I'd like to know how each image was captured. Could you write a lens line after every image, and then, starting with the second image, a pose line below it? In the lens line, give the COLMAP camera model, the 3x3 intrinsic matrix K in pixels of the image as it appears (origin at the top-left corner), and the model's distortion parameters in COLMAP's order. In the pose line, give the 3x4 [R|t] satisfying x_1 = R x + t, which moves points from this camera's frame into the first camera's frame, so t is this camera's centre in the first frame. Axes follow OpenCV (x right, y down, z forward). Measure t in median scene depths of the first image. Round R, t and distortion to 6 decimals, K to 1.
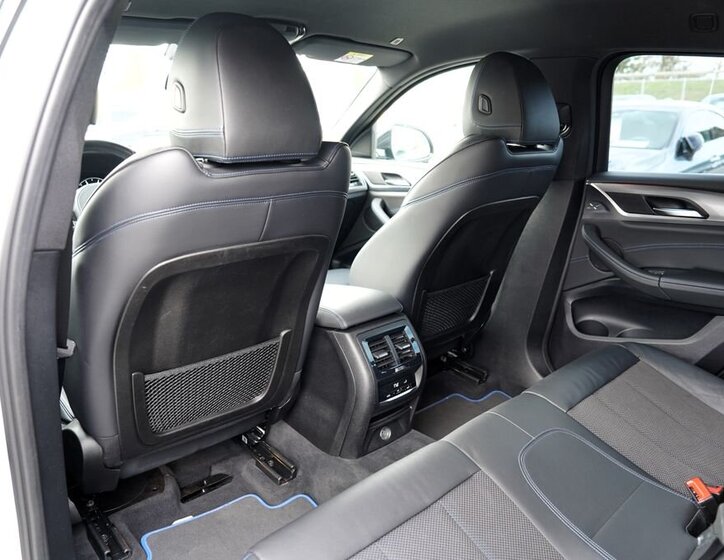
lens RADIAL K [[586.4, 0, 357.4], [0, 586.4, 267.1], [0, 0, 1]] dist [-0.113152, 0.080375]
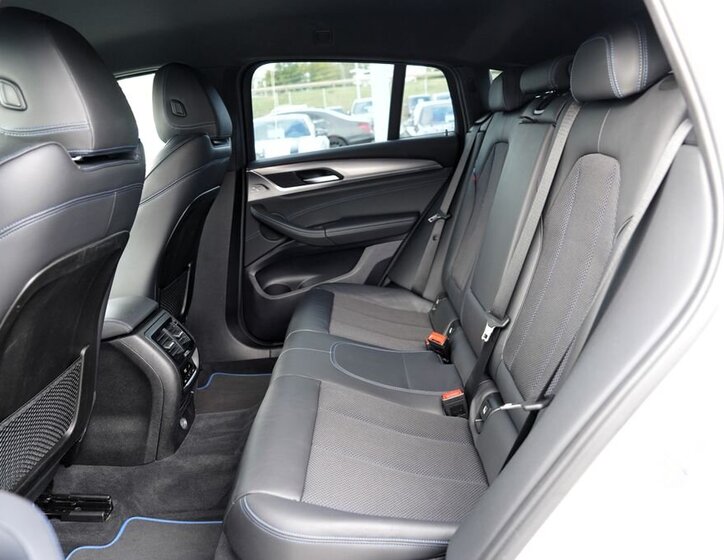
lens RADIAL K [[586.4, 0, 357.4], [0, 586.4, 267.1], [0, 0, 1]] dist [-0.113152, 0.080375]
pose [[0.680287, -0.238023, 0.693220, -0.366370], [0.274970, 0.959601, 0.059646, 0.040738], [-0.679412, 0.150039, 0.718253, 0.007311]]
